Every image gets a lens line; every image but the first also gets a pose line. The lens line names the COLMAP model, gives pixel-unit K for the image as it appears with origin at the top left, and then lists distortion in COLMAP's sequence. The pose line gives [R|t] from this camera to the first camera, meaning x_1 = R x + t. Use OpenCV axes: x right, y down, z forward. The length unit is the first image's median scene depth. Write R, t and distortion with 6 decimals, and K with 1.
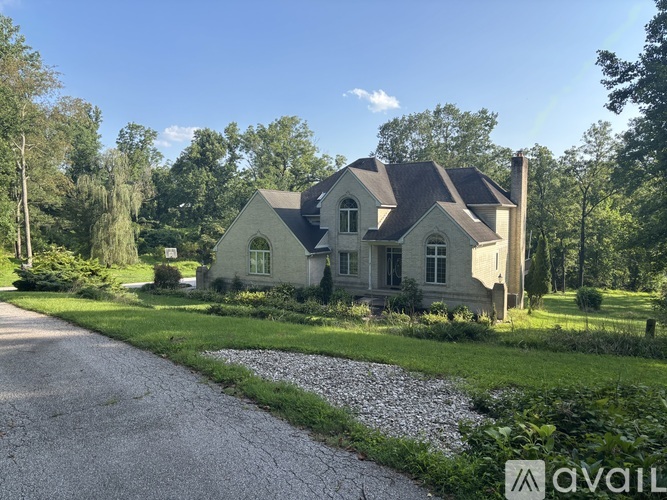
lens RADIAL K [[500.2, 0, 333.5], [0, 500.2, 250.0], [0, 0, 1]] dist [0.003947, -0.000917]
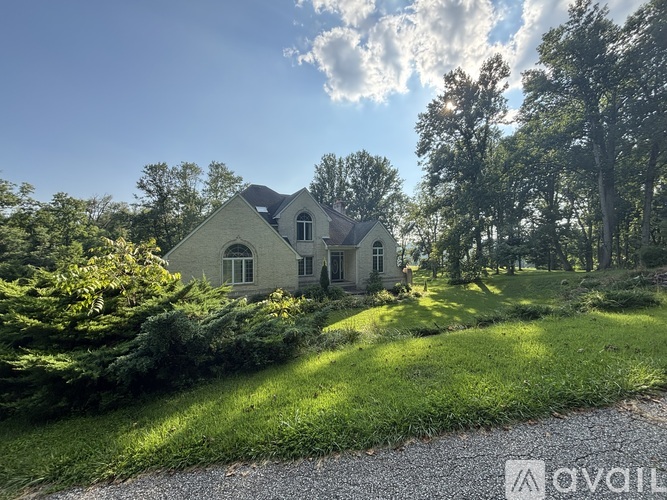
lens RADIAL K [[268.5, 0, 333.5], [0, 268.5, 250.0], [0, 0, 1]] dist [-0.000384, -0.000060]
pose [[0.505929, -0.004563, 0.862563, -0.482832], [0.059678, 0.997775, -0.029725, 0.011229], [-0.860508, 0.066515, 0.505075, 0.590451]]
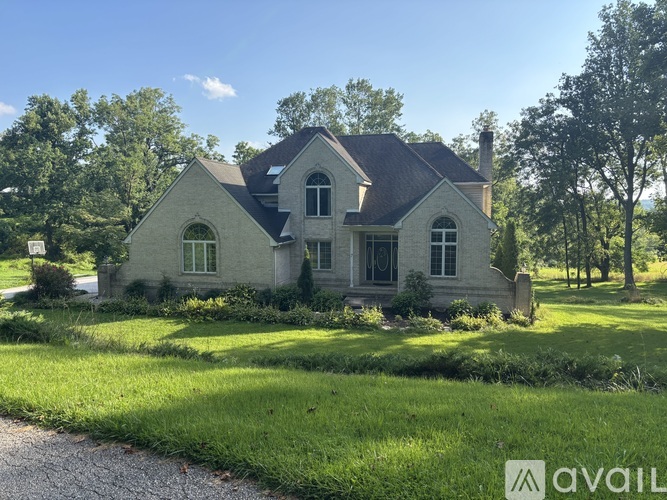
lens RADIAL K [[508.2, 0, 335.2], [0, 508.2, 236.8], [0, 0, 1]] dist [-0.002520, 0.001272]
pose [[0.952713, -0.016222, 0.303438, -0.181963], [0.018492, 0.999818, -0.004608, 0.001997], [-0.303308, 0.010001, 0.952840, 0.220941]]
